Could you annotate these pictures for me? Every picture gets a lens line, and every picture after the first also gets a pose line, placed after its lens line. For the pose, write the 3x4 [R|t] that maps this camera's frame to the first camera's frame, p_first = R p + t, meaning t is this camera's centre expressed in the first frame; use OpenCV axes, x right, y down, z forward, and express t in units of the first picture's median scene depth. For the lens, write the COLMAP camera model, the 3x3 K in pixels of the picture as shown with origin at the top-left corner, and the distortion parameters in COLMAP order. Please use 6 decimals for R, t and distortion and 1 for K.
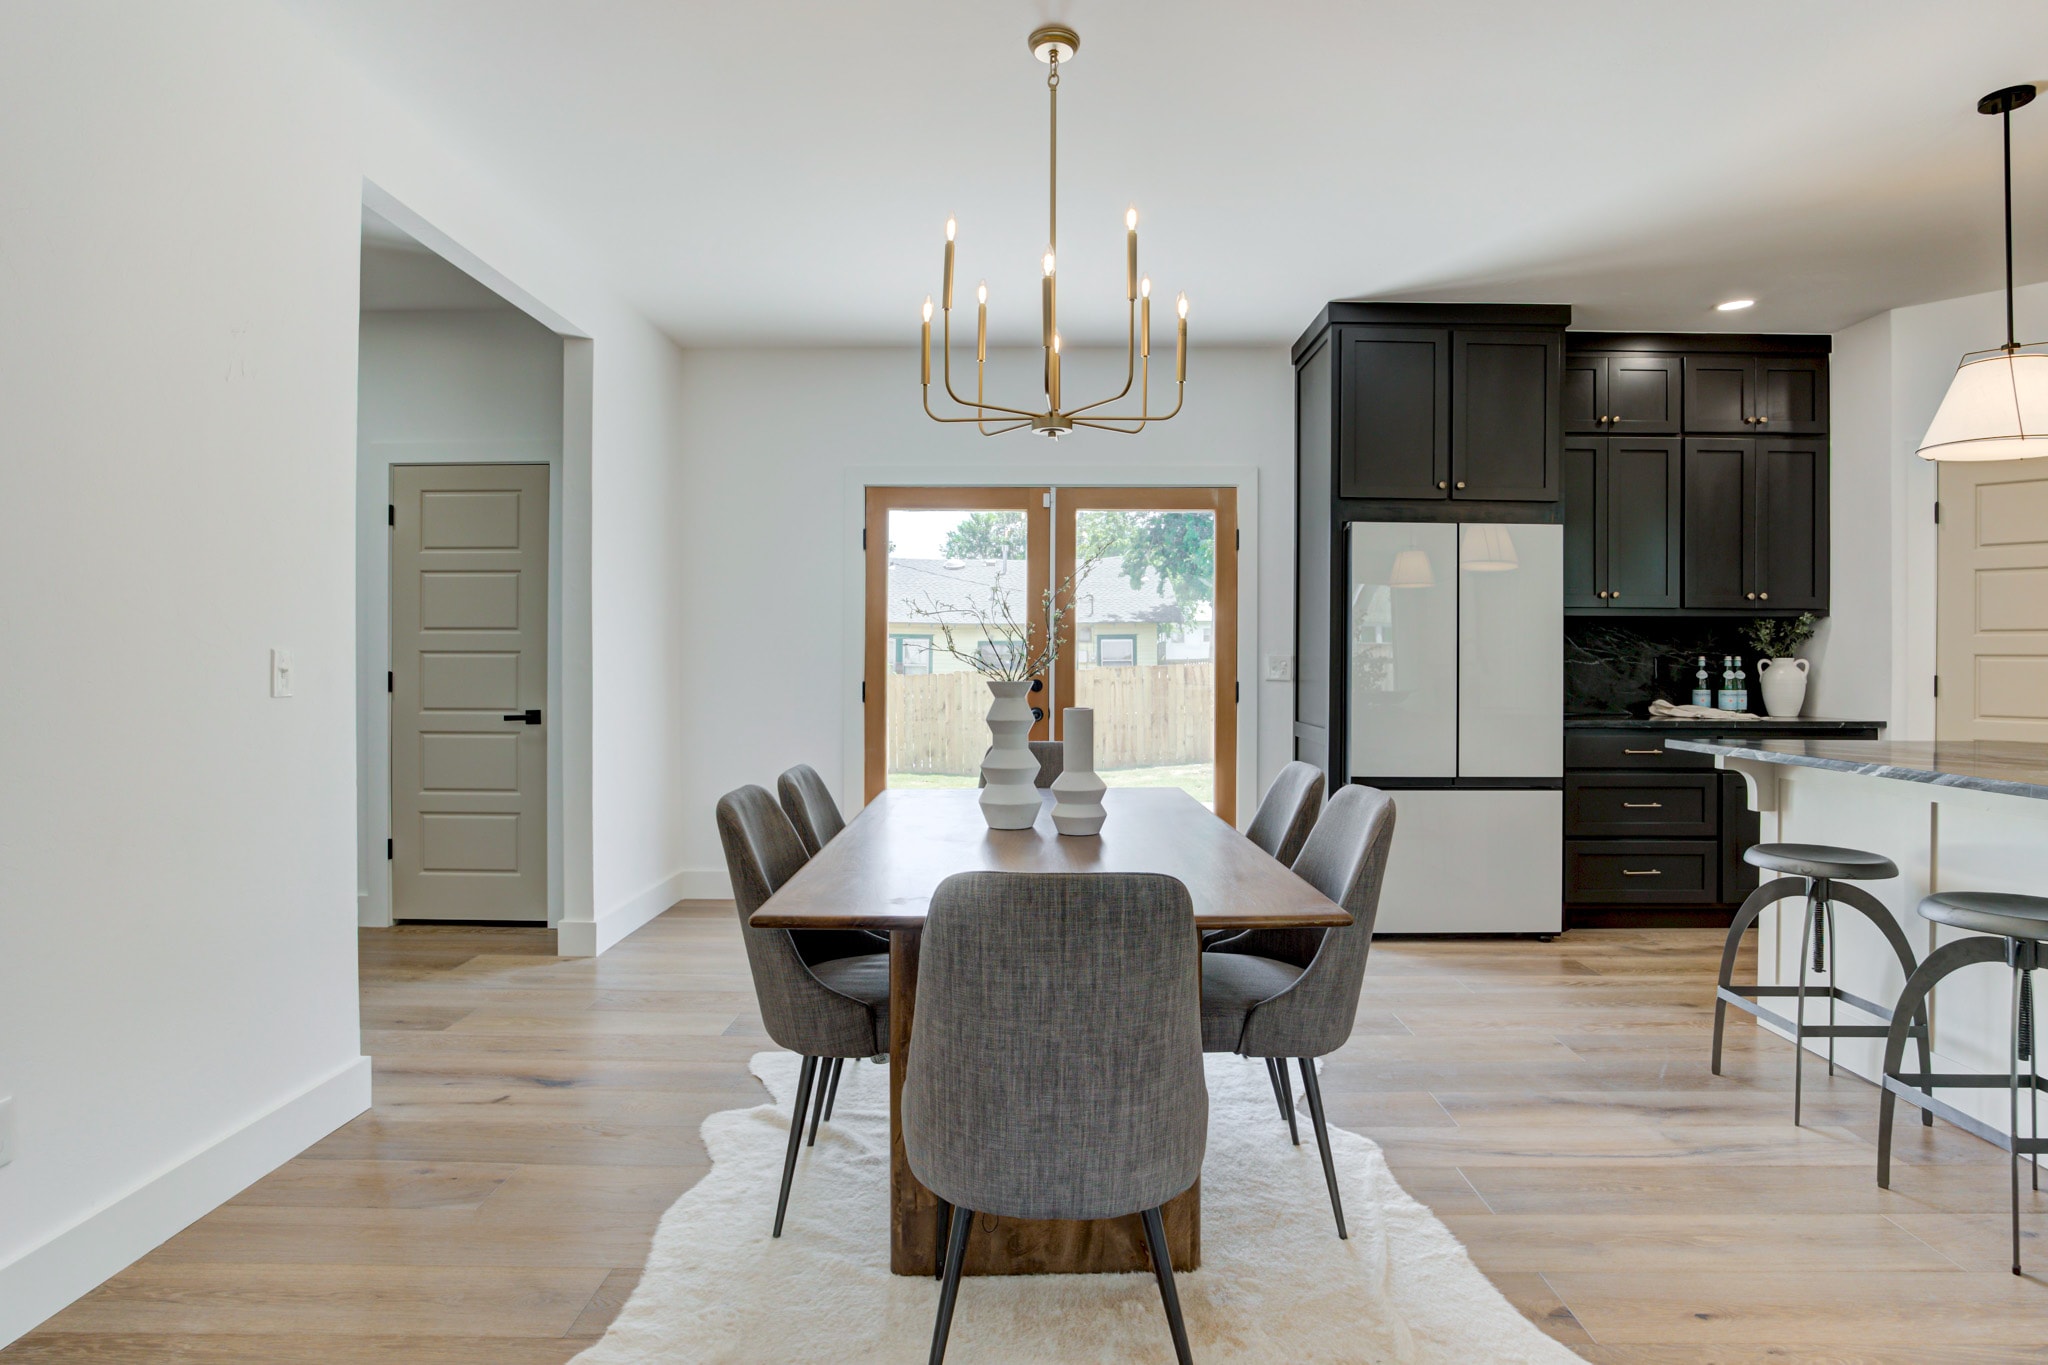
lens RADIAL K [[1099.4, 0, 1052.2], [0, 1099.4, 660.1], [0, 0, 1]] dist [-0.005811, 0.009926]
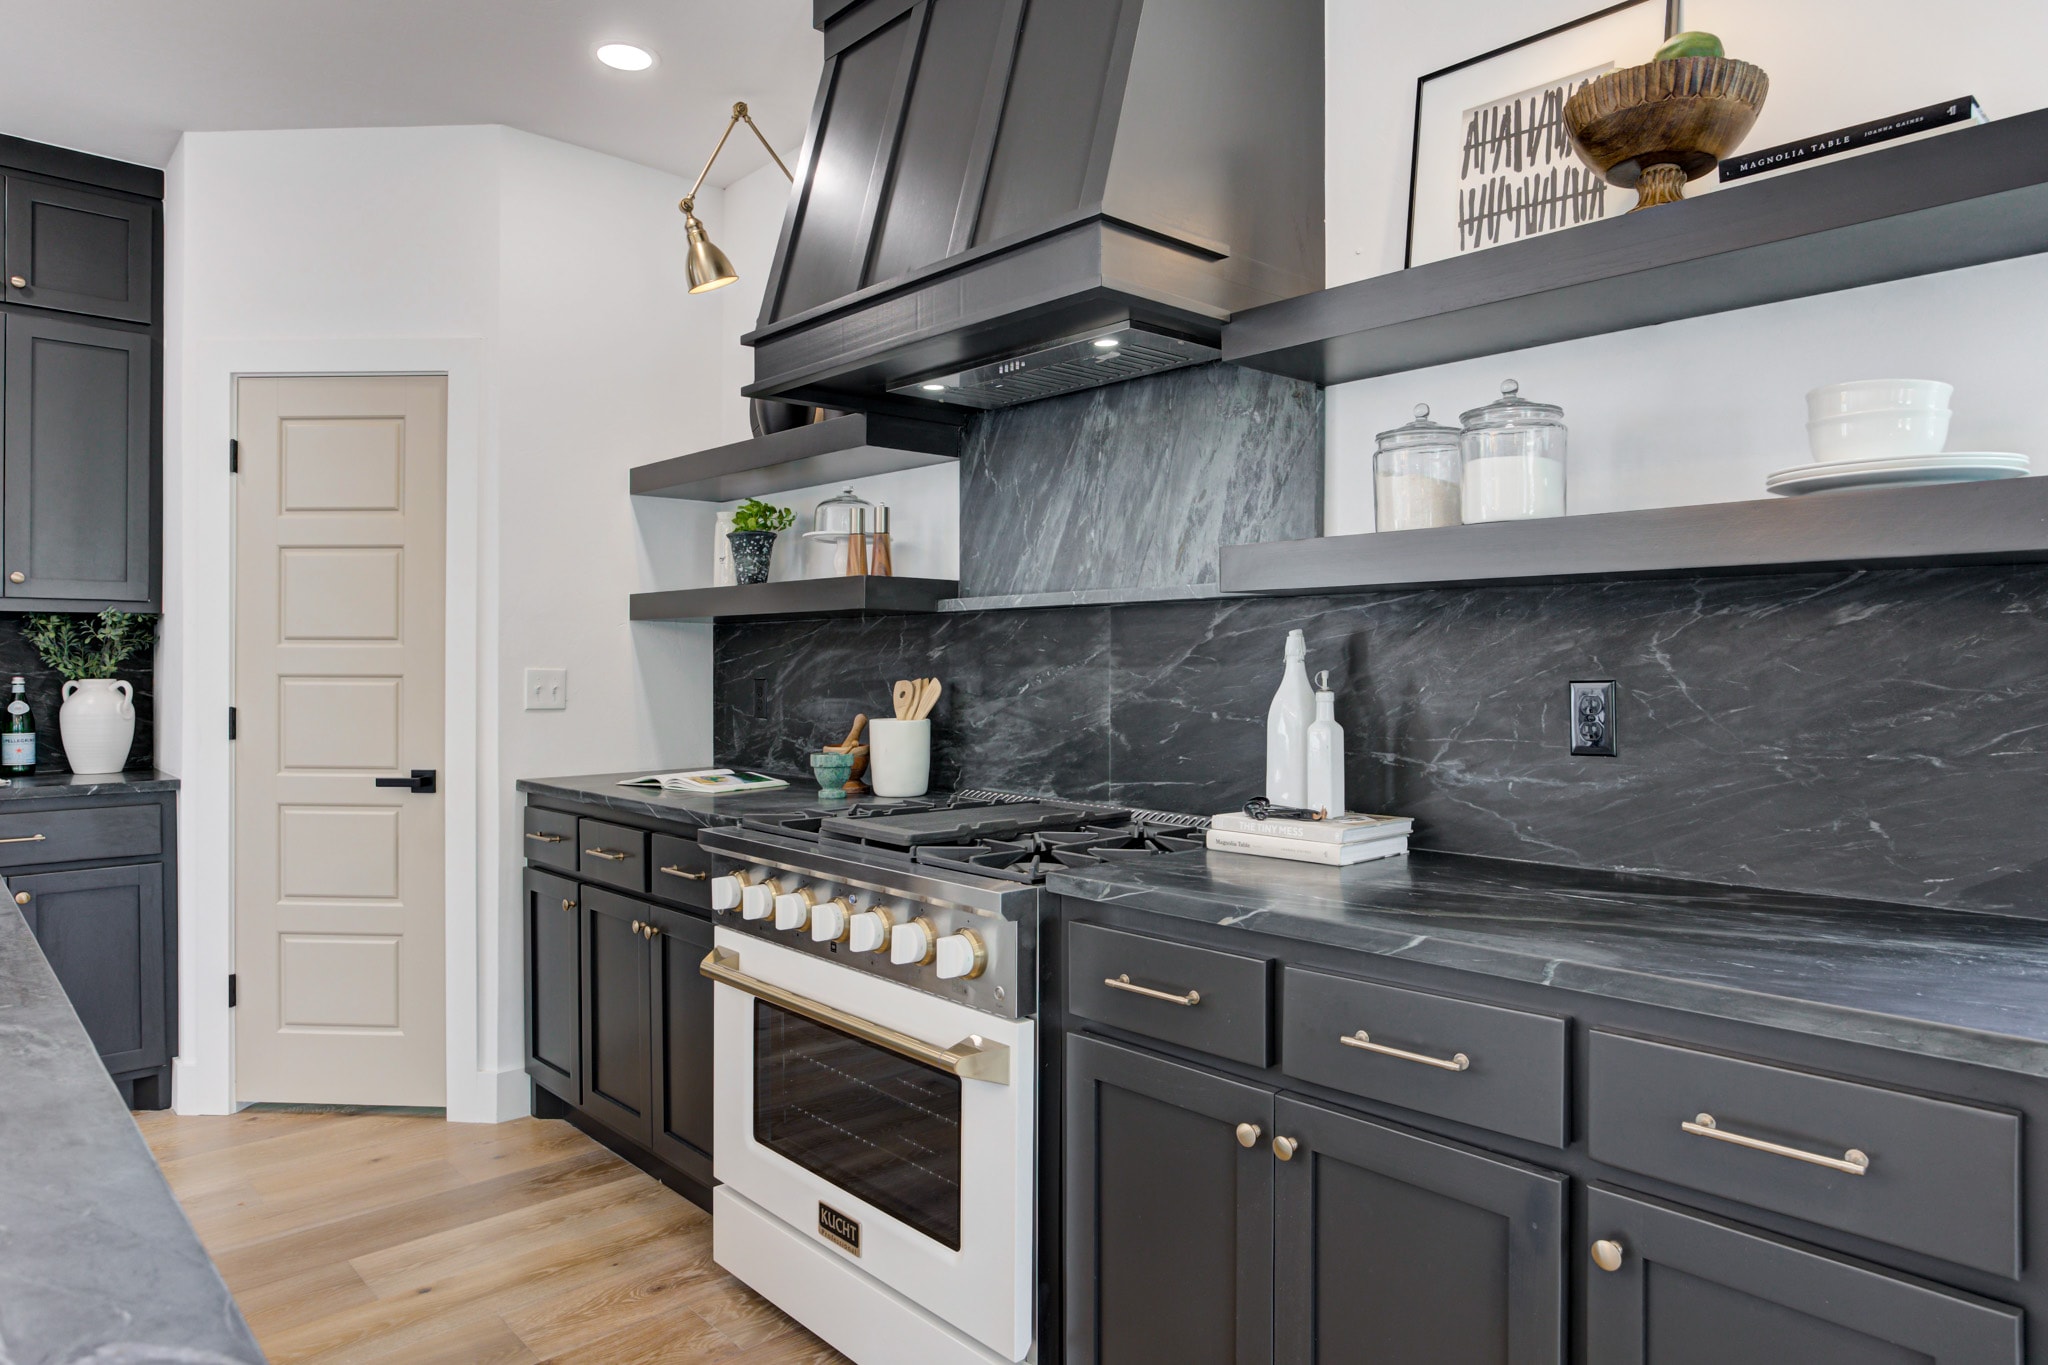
lens RADIAL K [[1253.7, 0, 1028.7], [0, 1253.7, 674.3], [0, 0, 1]] dist [-0.003701, 0.001704]
pose [[0.753649, -0.010994, 0.657185, 0.624295], [0.005453, 0.999930, 0.010475, -0.009828], [-0.657254, -0.004311, 0.753657, 0.125272]]
